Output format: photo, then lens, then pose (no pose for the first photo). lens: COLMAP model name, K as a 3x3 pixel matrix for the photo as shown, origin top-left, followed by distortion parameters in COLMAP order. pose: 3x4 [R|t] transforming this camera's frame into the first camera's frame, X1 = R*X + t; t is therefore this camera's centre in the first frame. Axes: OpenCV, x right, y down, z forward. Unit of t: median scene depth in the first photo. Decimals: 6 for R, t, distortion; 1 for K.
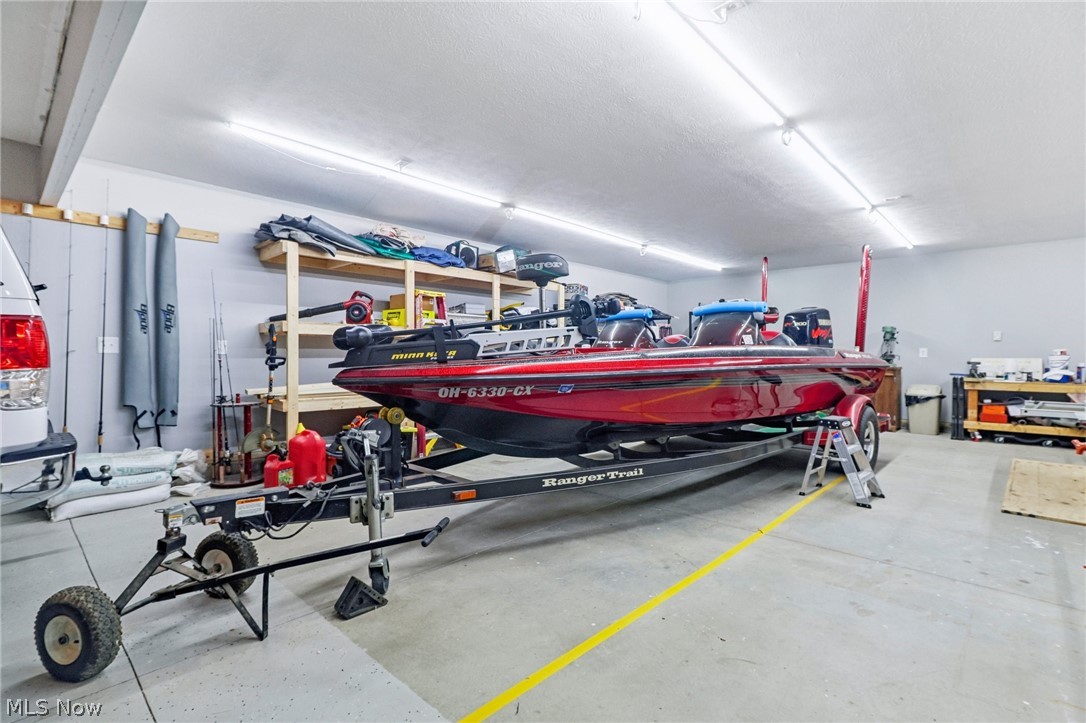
lens RADIAL K [[510.2, 0, 541.4], [0, 510.2, 358.4], [0, 0, 1]] dist [0.004290, -0.001542]
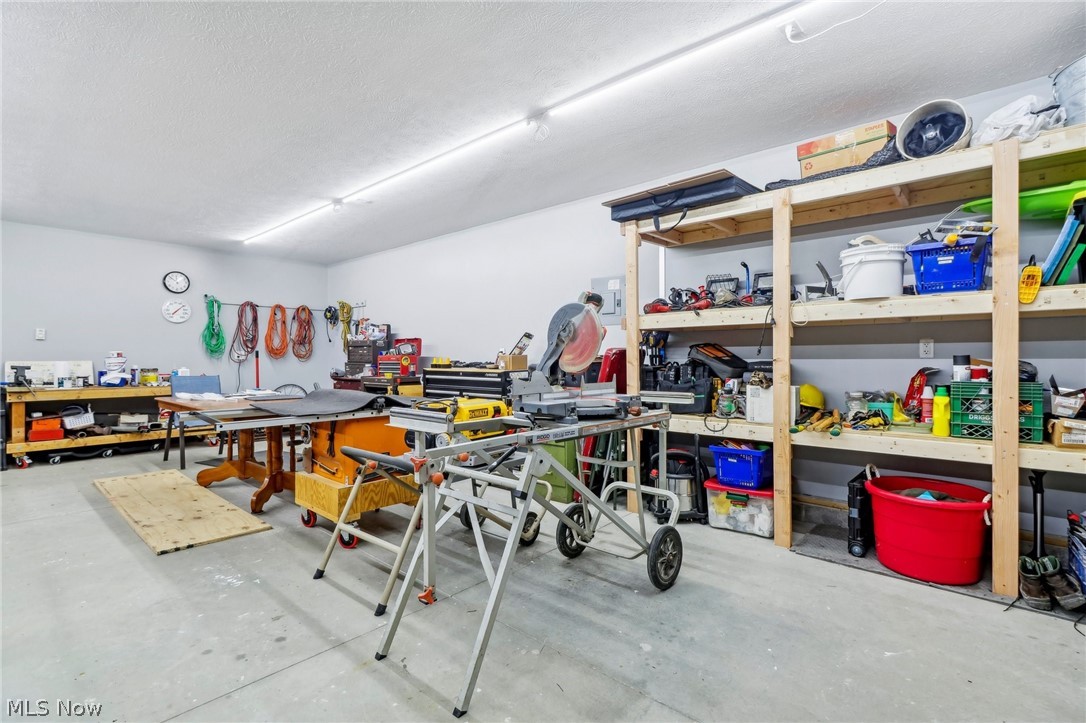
lens RADIAL K [[510.2, 0, 541.3], [0, 510.2, 358.6], [0, 0, 1]] dist [0.004290, -0.001542]
pose [[-0.027228, -0.005210, 0.999616, 0.074761], [0.007356, 0.999958, 0.005412, -0.004546], [-0.999602, 0.007500, -0.027188, 0.350852]]
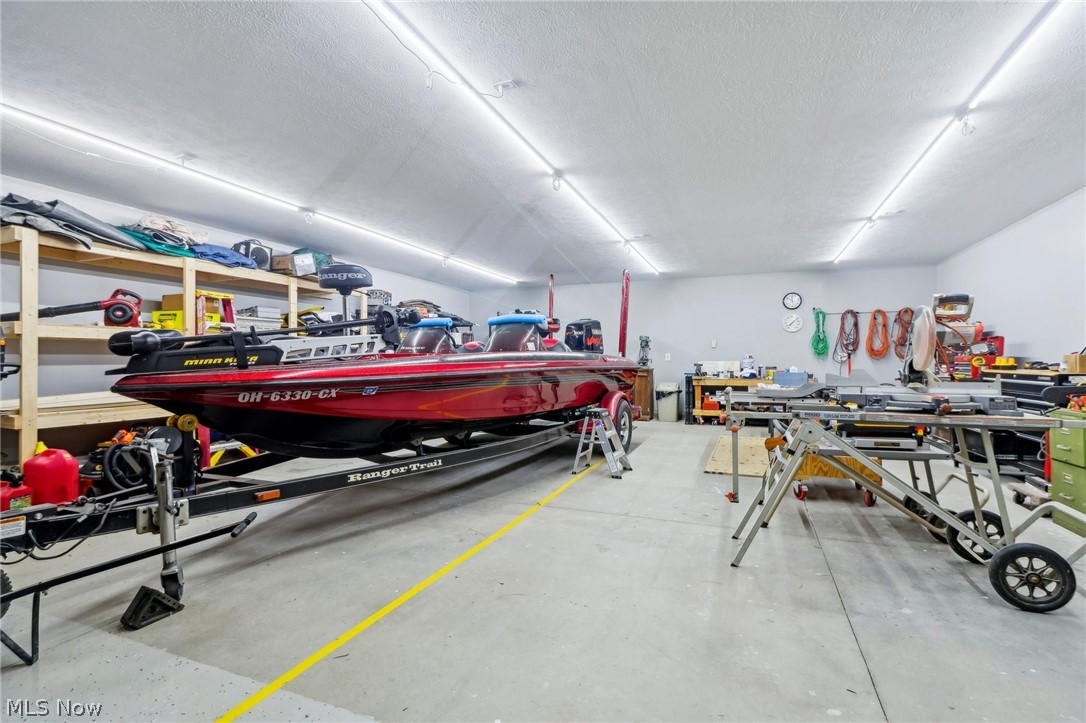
lens RADIAL K [[510.2, 0, 540.9], [0, 510.2, 360.0], [0, 0, 1]] dist [0.004290, -0.001542]
pose [[0.930879, -0.004846, 0.365297, -0.006846], [0.007424, 0.999956, -0.005654, 0.001322], [-0.365253, 0.007975, 0.930874, -0.099776]]
